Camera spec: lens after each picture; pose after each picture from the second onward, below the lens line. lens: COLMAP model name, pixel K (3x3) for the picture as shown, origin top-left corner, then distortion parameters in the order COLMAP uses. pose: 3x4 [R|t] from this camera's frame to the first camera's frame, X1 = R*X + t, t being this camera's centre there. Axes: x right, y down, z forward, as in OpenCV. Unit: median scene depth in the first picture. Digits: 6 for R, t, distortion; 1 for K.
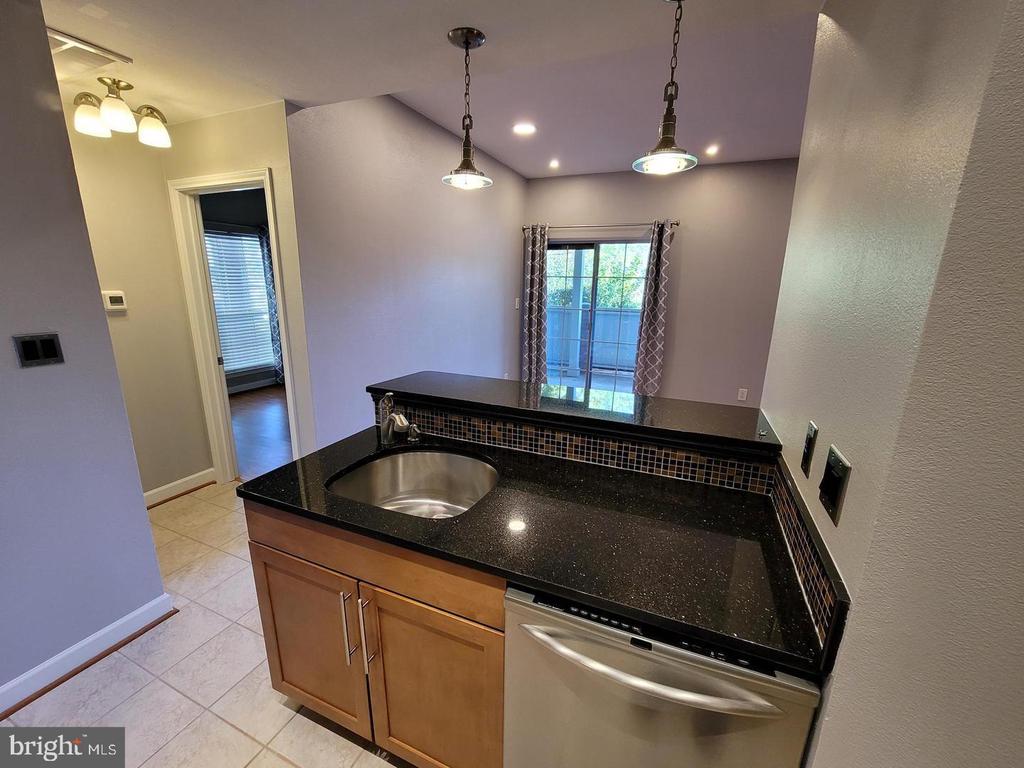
lens RADIAL K [[420.7, 0, 518.8], [0, 420.7, 385.8], [0, 0, 1]] dist [-0.010864, 0.002301]
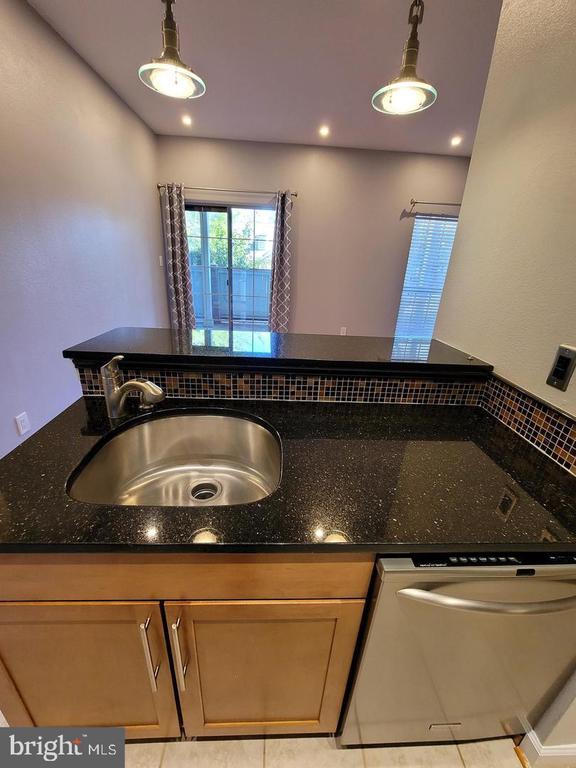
lens RADIAL K [[315.5, 0, 284.7], [0, 315.5, 382.6], [0, 0, 1]] dist [-0.010864, 0.002301]
pose [[0.906290, -0.135093, 0.400486, -0.250070], [0.071428, 0.982869, 0.169904, -0.011429], [-0.416578, -0.125376, 0.900413, 0.305728]]
